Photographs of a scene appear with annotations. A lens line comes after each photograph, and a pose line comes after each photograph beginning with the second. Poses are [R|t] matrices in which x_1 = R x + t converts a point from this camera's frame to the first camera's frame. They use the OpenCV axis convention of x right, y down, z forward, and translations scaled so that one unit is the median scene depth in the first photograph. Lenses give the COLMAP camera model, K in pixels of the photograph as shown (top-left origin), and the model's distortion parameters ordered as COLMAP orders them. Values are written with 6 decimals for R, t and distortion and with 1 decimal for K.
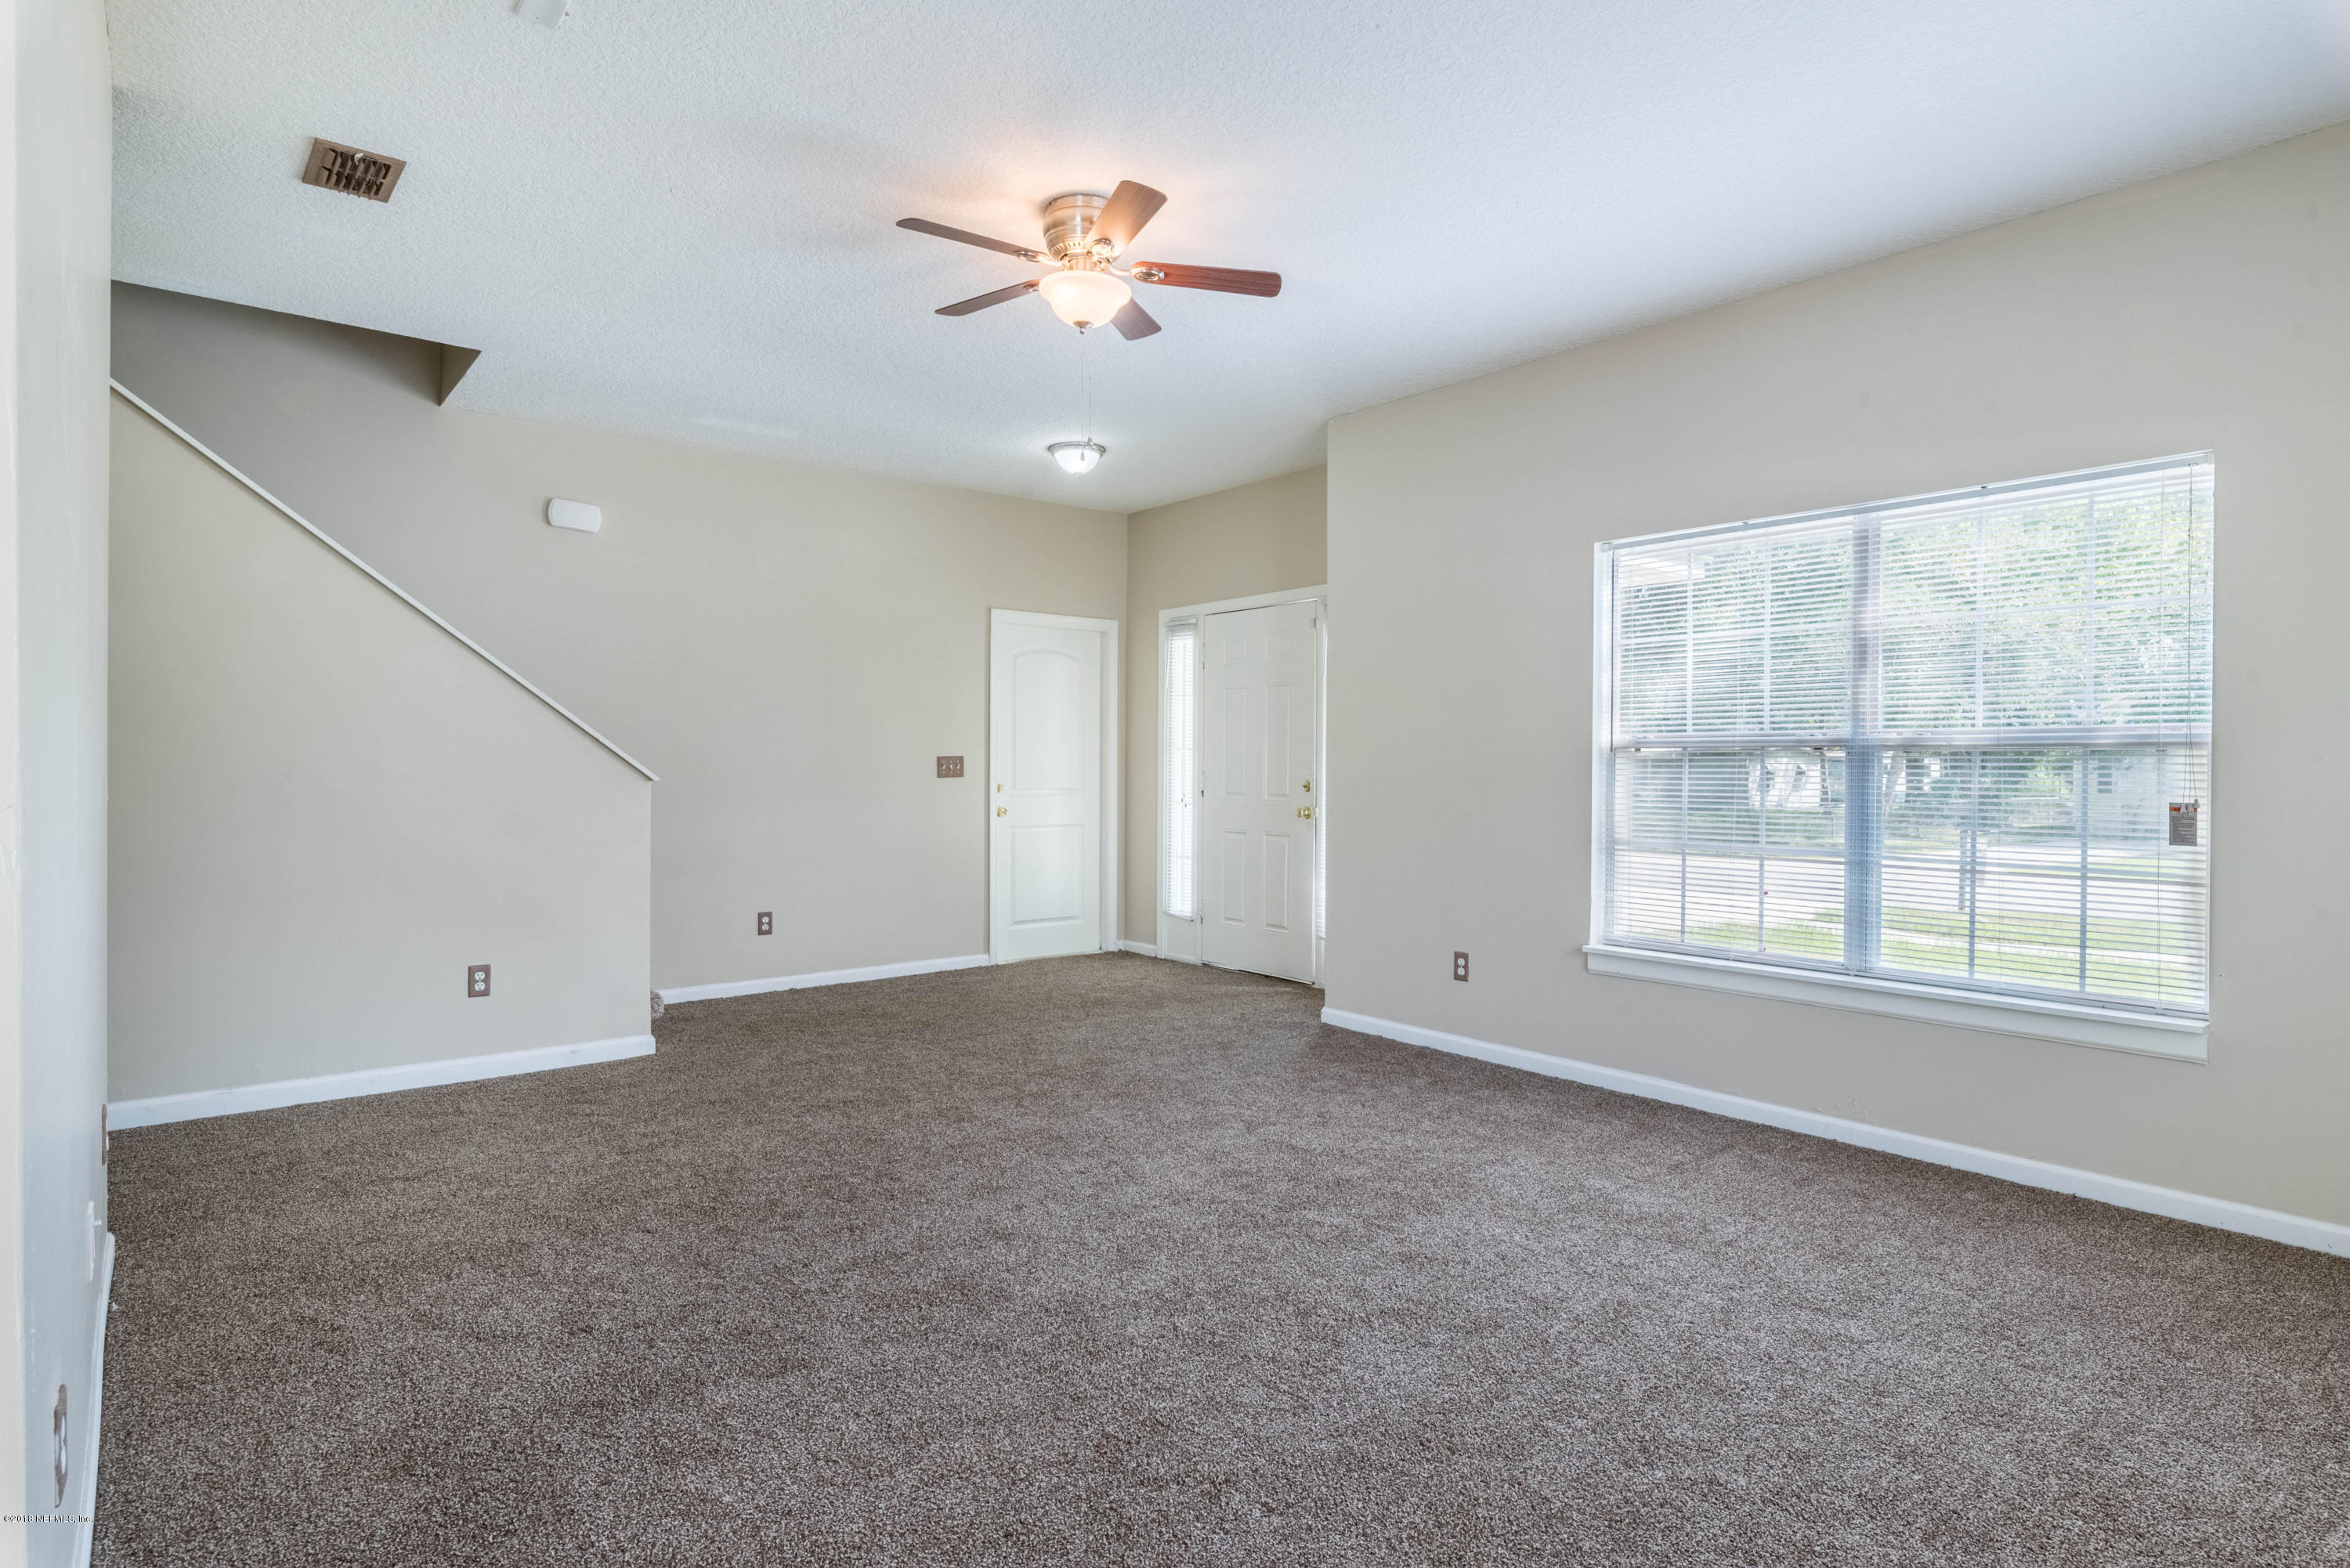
lens RADIAL K [[1263.9, 0, 1175.0], [0, 1263.9, 784.0], [0, 0, 1]] dist [-0.000170, 0.000131]
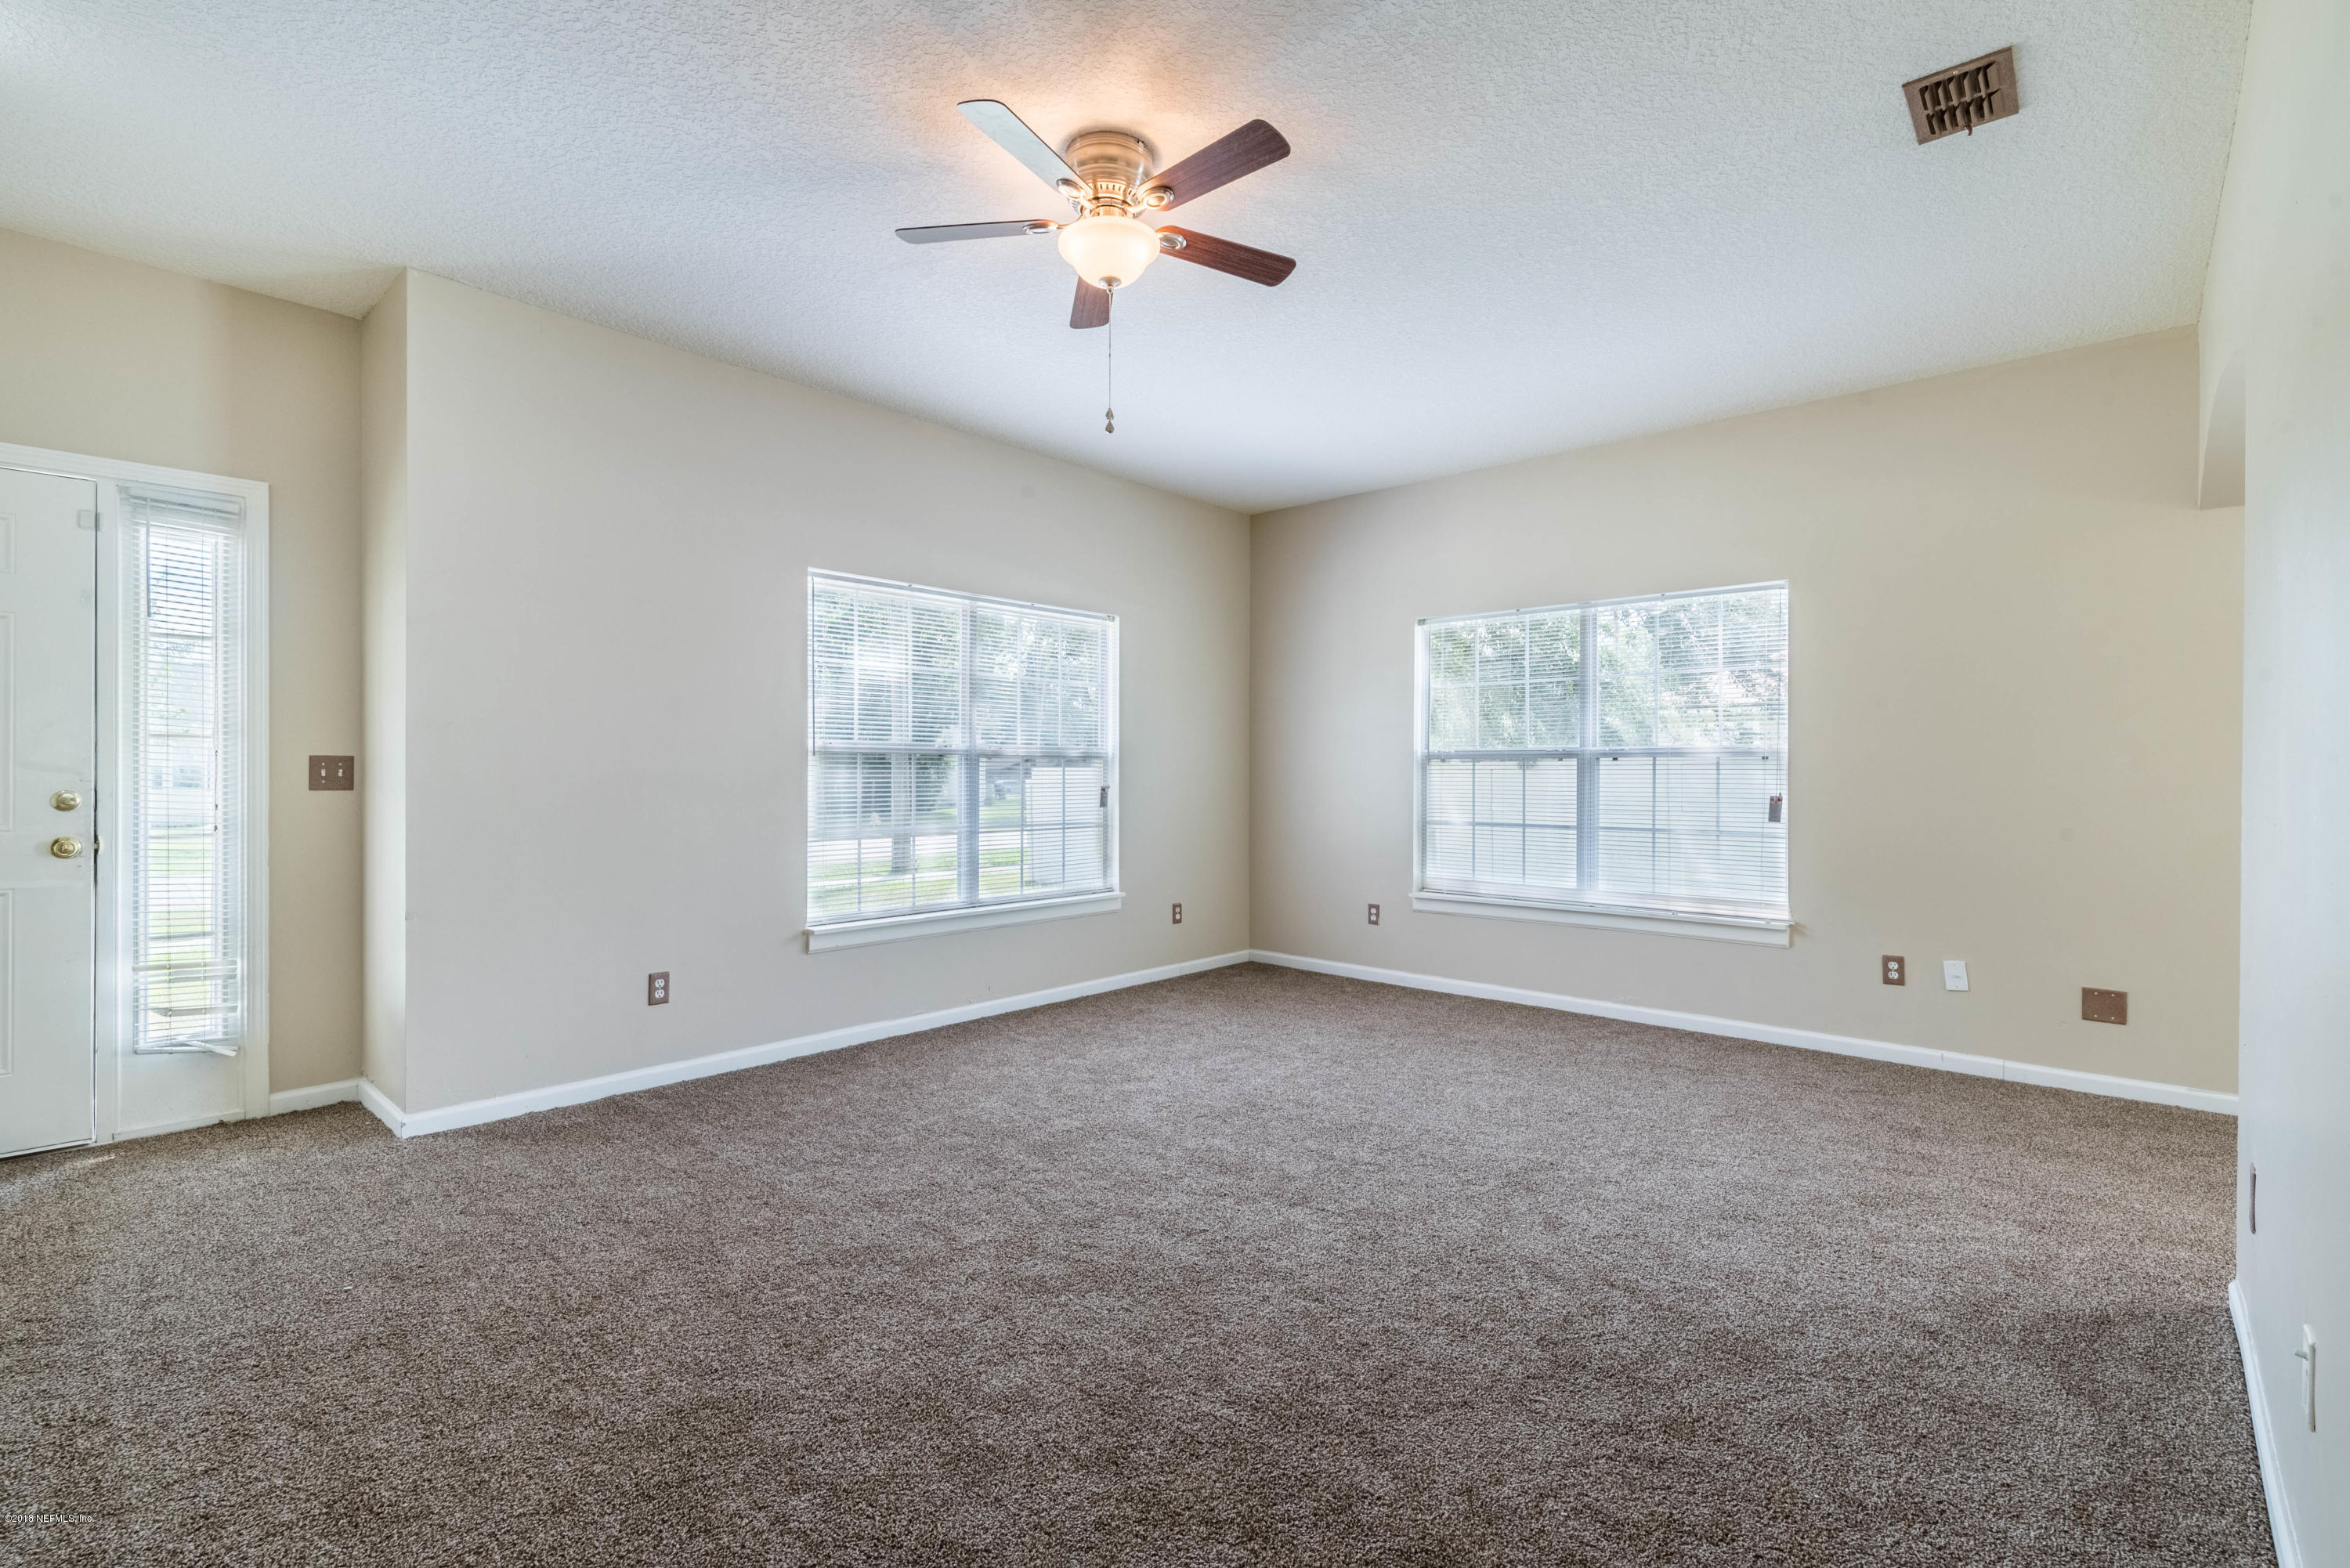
lens RADIAL K [[1035.0, 0, 1172.1], [0, 1035.0, 773.0], [0, 0, 1]] dist [0.002692, 0.000175]
pose [[-0.152485, -0.002241, 0.988303, -0.411517], [0.014357, 0.999887, 0.004482, -0.005435], [-0.988202, 0.014872, -0.152435, 0.548660]]
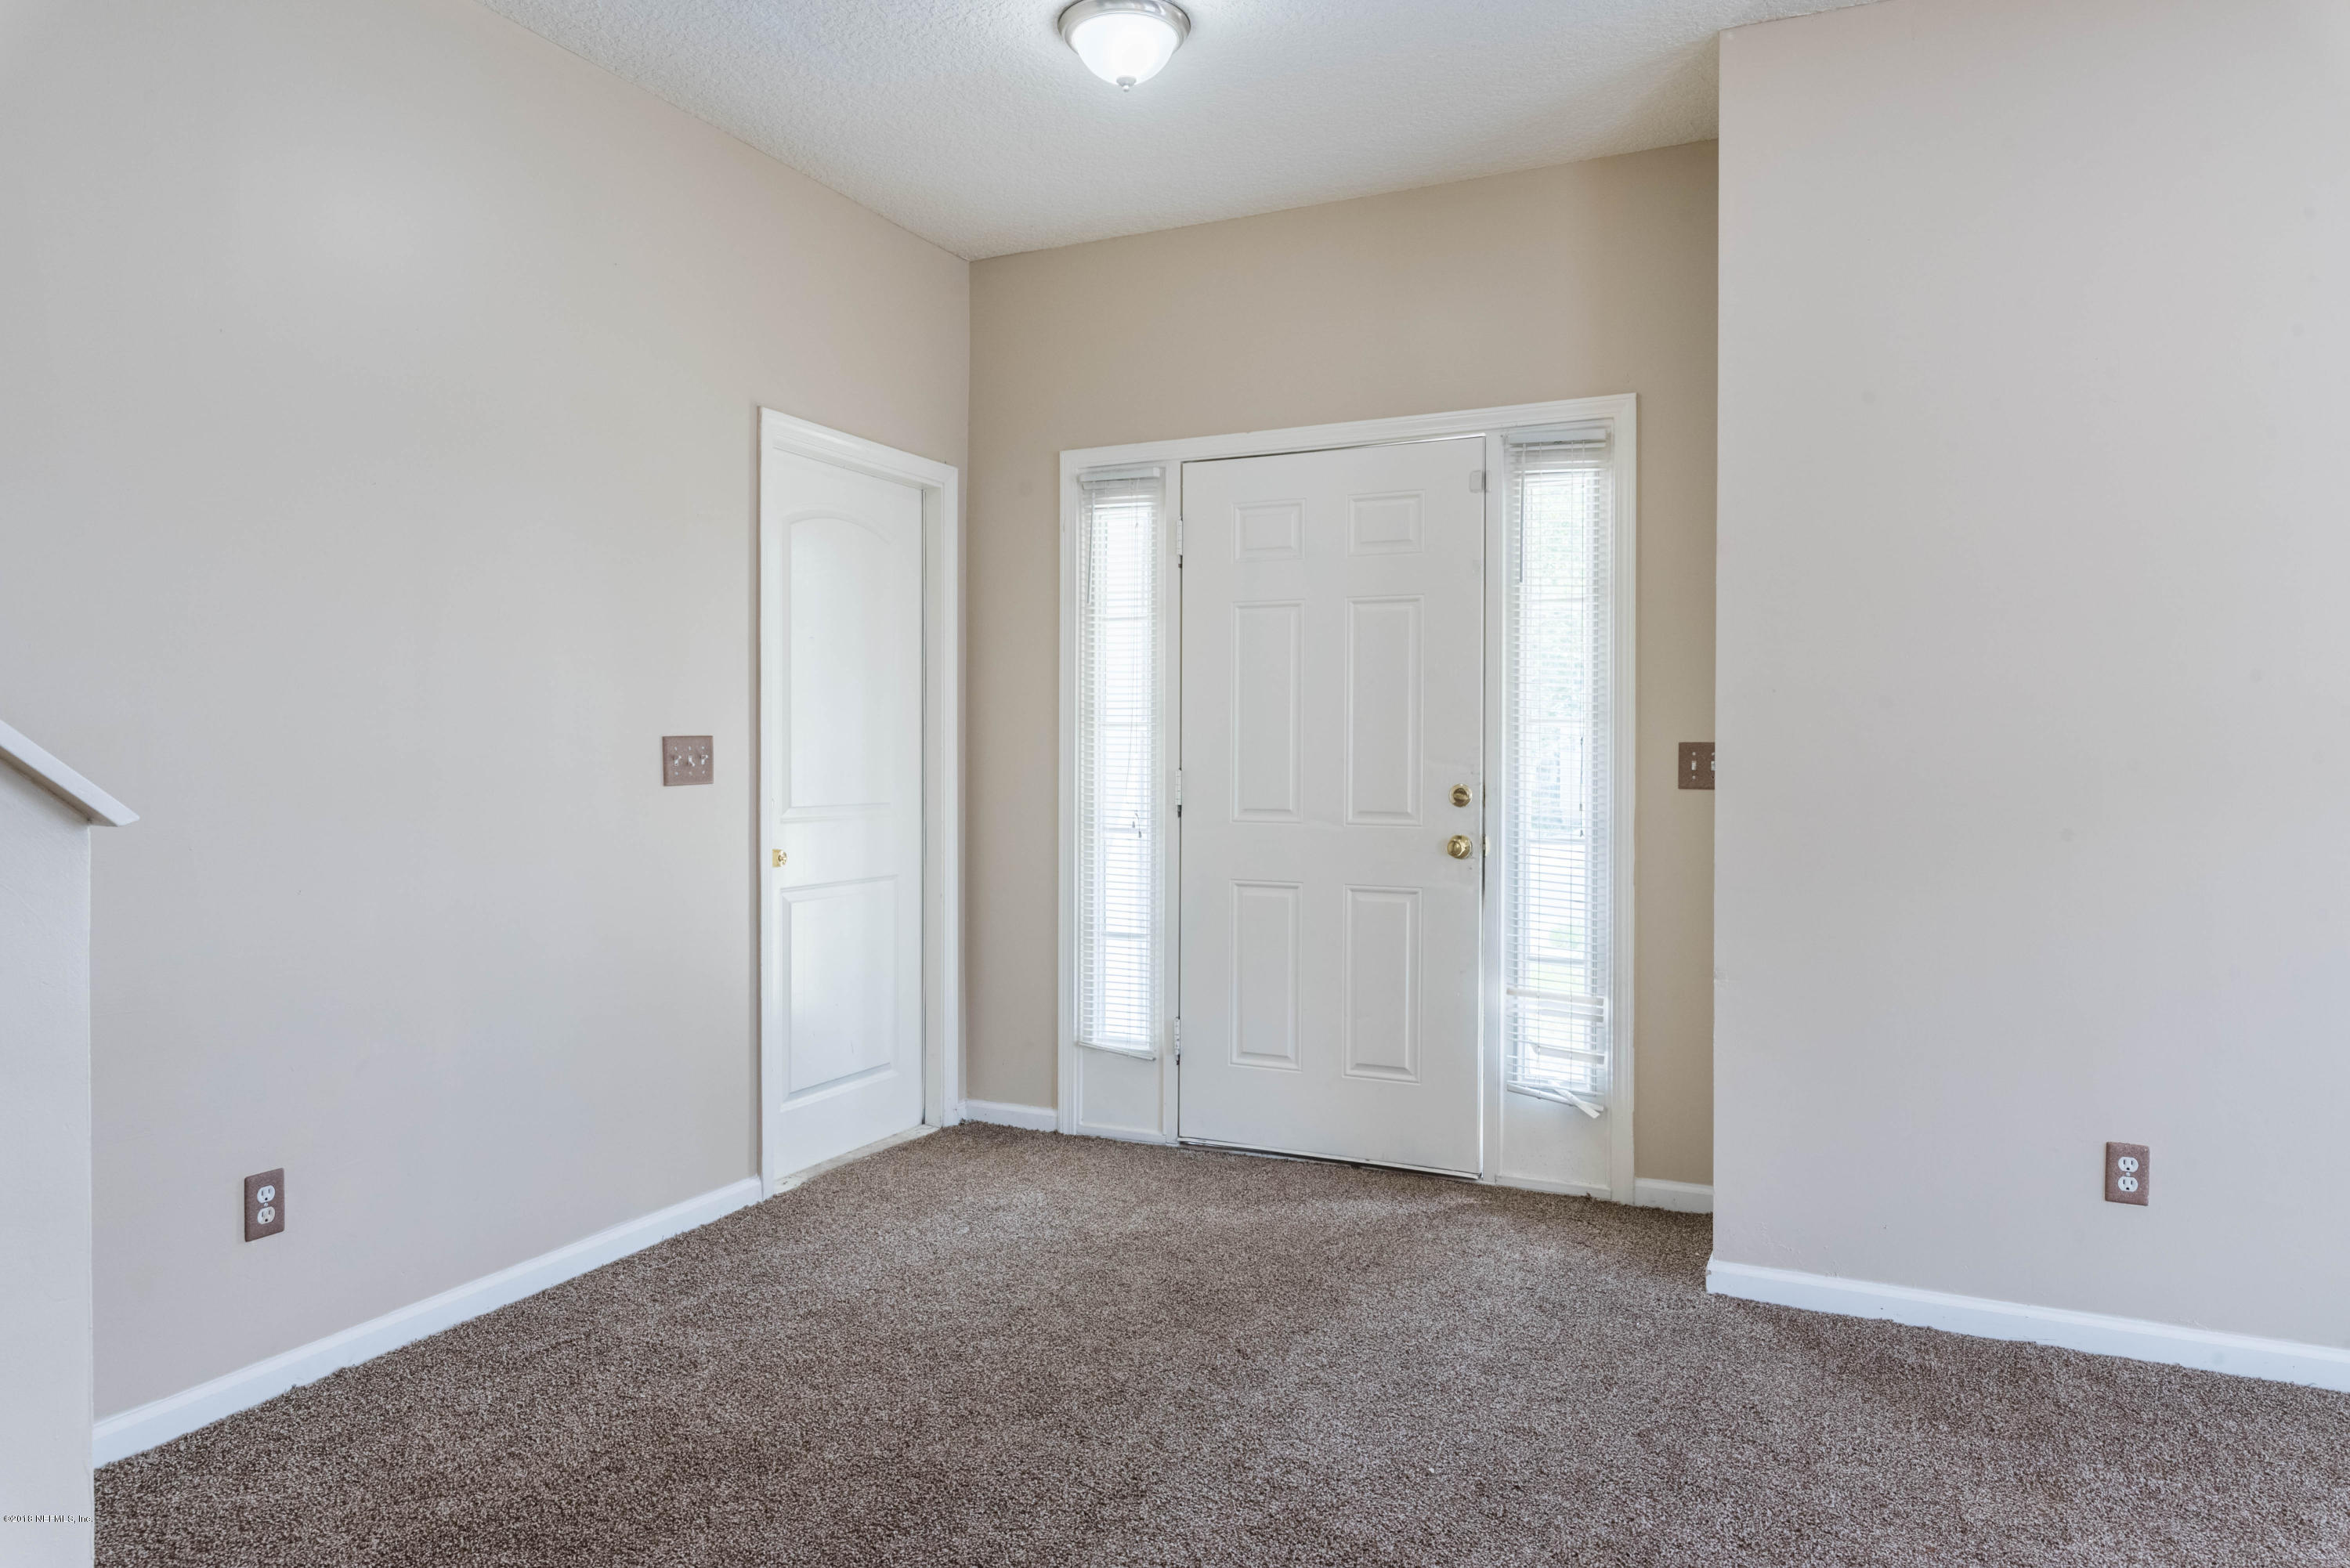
lens RADIAL K [[1518.9, 0, 1179.1], [0, 1518.9, 774.4], [0, 0, 1]] dist [0.003826, 0.002135]
pose [[0.900561, -0.007389, 0.434667, -0.256613], [0.007652, 0.999970, 0.001146, -0.008153], [-0.434662, 0.002294, 0.900591, 0.465462]]
